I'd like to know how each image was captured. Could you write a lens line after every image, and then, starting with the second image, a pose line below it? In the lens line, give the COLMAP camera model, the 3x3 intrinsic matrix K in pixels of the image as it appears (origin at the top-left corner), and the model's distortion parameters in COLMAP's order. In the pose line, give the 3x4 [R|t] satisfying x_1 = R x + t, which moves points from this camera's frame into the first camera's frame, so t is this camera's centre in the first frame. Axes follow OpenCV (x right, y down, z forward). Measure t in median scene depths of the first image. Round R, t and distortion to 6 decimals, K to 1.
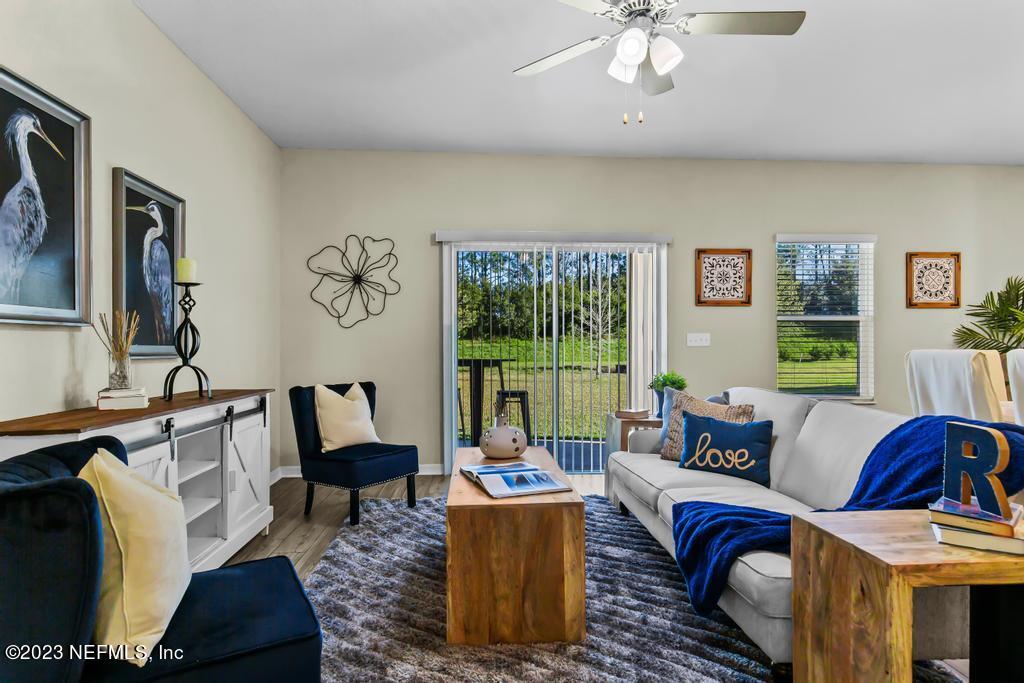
lens RADIAL K [[580.1, 0, 510.8], [0, 580.1, 349.0], [0, 0, 1]] dist [0.006909, 0.001202]
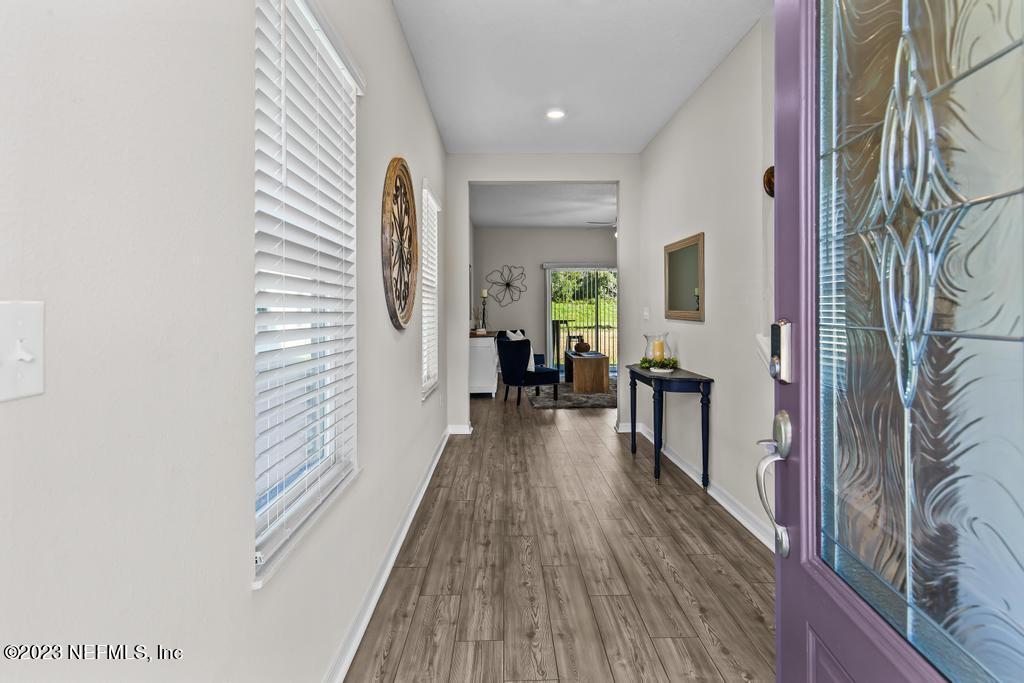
lens RADIAL K [[587.3, 0, 513.7], [0, 587.3, 321.2], [0, 0, 1]] dist [0.003321, -0.000129]
pose [[0.999268, -0.001944, -0.038207, -0.262693], [0.002841, 0.999721, 0.023433, -0.055269], [0.038151, -0.023524, 0.998995, -2.166546]]
